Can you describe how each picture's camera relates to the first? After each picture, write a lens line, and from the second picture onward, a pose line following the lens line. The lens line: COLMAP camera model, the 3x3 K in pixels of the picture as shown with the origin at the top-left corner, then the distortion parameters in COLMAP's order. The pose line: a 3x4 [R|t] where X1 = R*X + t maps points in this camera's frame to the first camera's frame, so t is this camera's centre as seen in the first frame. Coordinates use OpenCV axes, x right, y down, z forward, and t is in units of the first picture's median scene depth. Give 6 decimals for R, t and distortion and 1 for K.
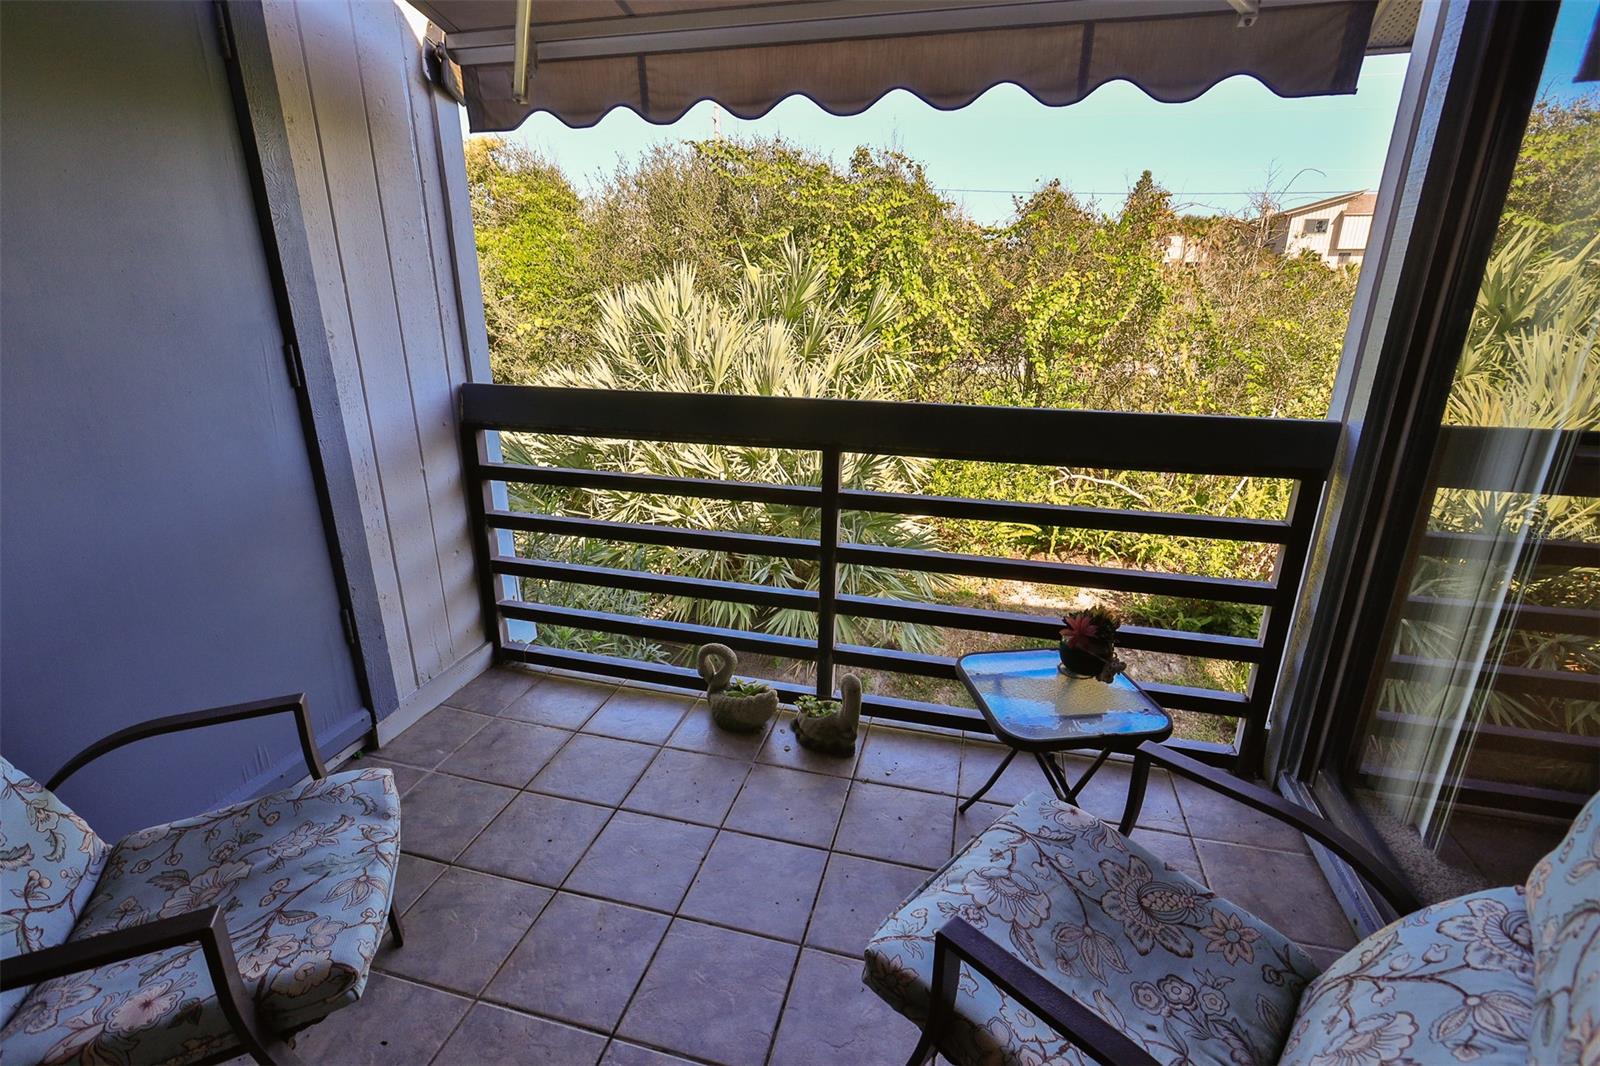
lens RADIAL K [[743.4, 0, 792.0], [0, 743.4, 527.6], [0, 0, 1]] dist [0.000853, 0.001369]
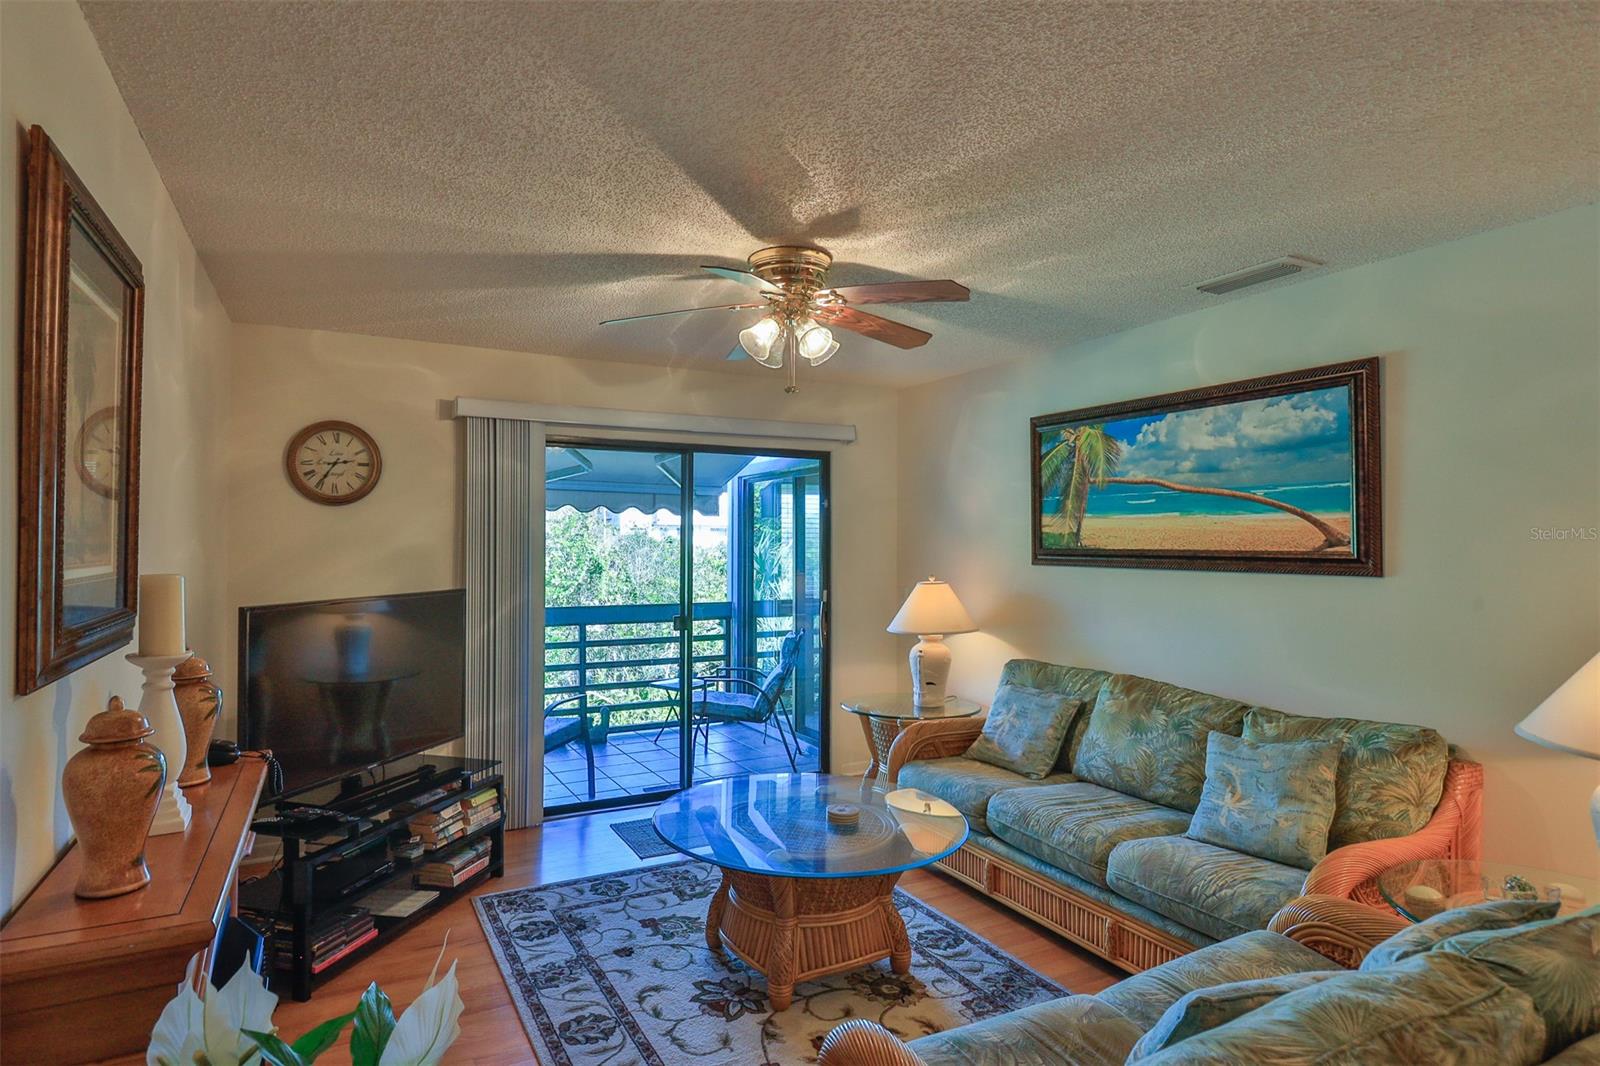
lens RADIAL K [[856.7, 0, 800.0], [0, 856.7, 533.0], [0, 0, 1]] dist [0.000086, -0.000098]
pose [[0.715540, 0.010739, 0.698489, -1.497962], [0.221771, 0.944667, -0.241708, 0.485771], [-0.662435, 0.327856, 0.673565, -1.645857]]
